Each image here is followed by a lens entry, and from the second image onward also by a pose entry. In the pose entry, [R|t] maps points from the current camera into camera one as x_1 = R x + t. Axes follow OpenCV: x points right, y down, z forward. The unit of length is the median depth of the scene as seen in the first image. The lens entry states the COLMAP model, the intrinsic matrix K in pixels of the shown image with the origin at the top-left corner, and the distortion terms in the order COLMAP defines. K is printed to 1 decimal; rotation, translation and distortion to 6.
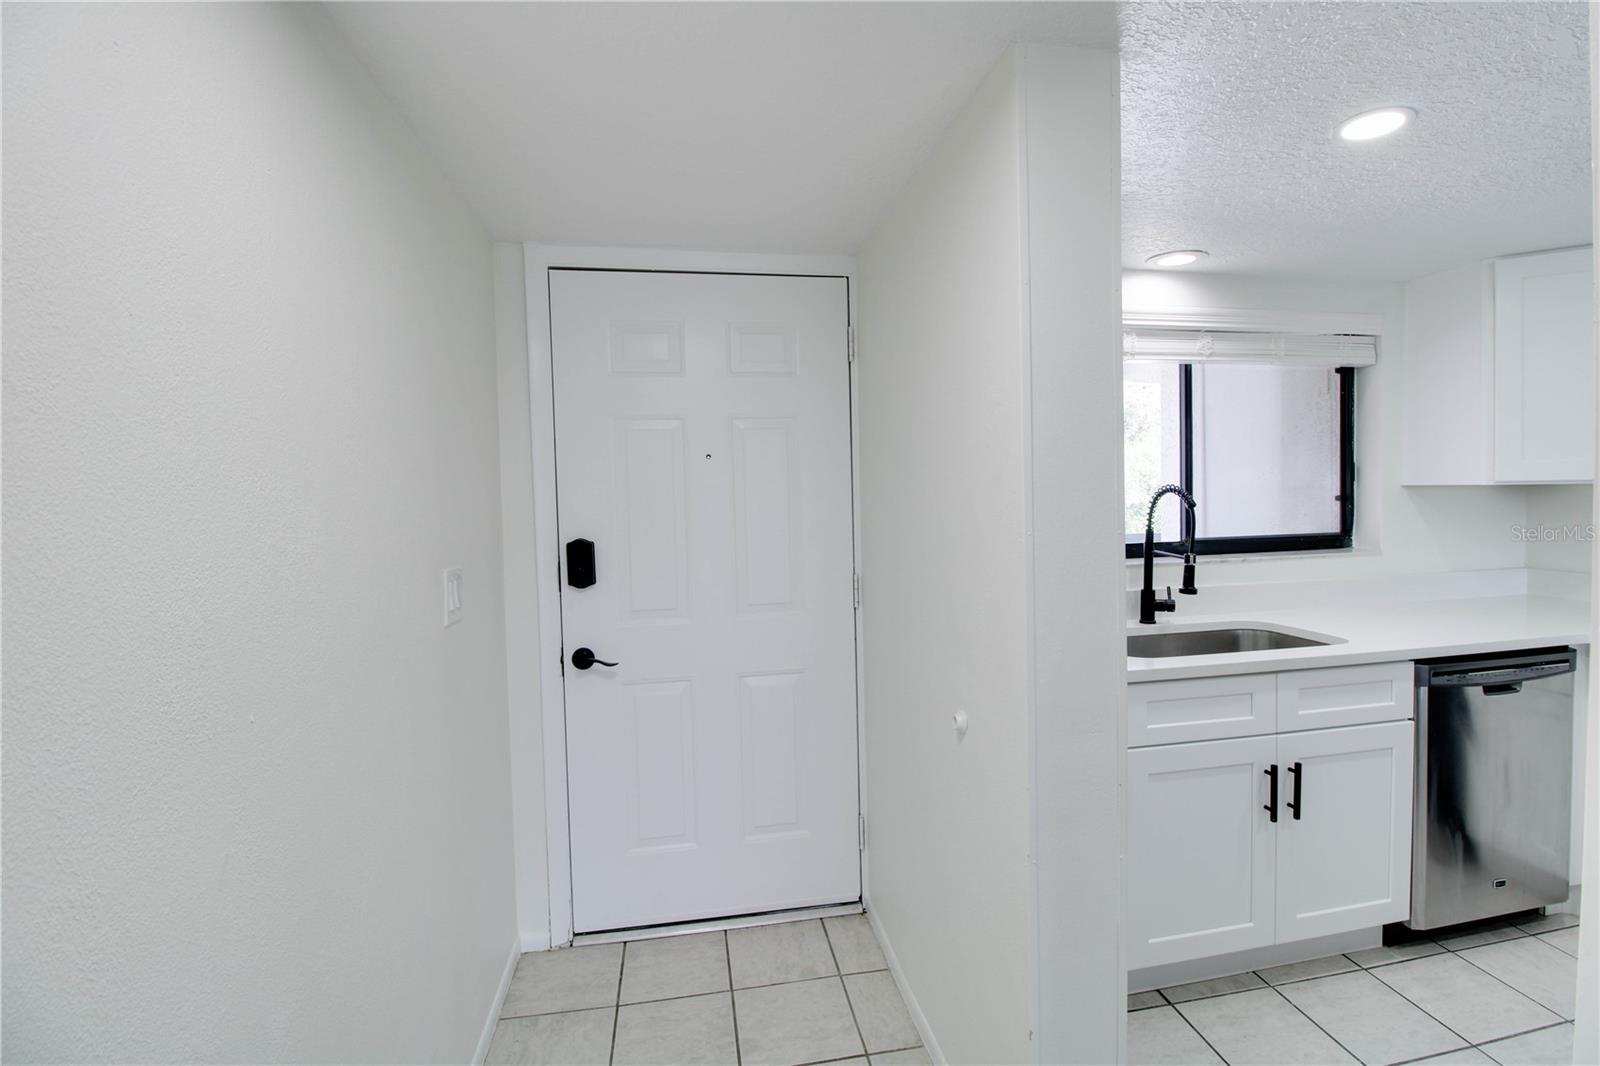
lens RADIAL K [[773.8, 0, 794.1], [0, 773.8, 519.7], [0, 0, 1]] dist [0.002122, -0.015268]
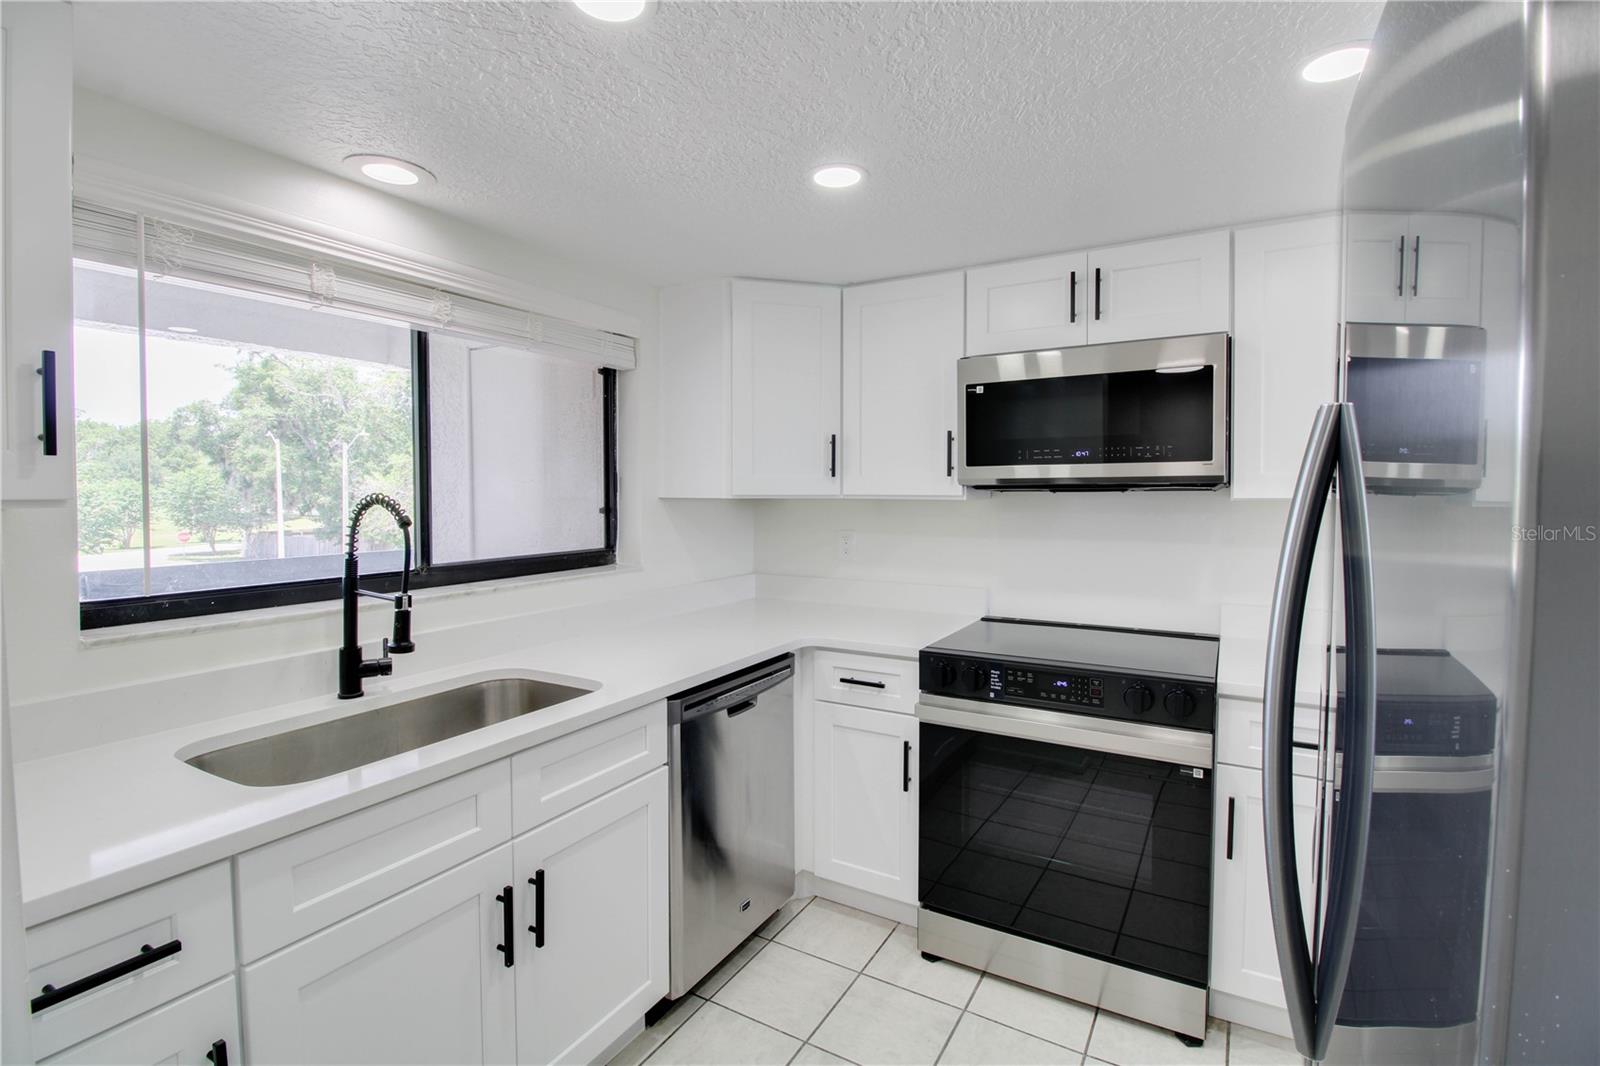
lens RADIAL K [[744.9, 0, 808.0], [0, 744.9, 502.8], [0, 0, 1]] dist [0.002749, -0.015389]
pose [[0.661801, 0.007978, 0.749637, 0.240129], [0.012496, 0.999687, -0.021671, -0.017524], [-0.749575, 0.023710, 0.661495, 0.273466]]
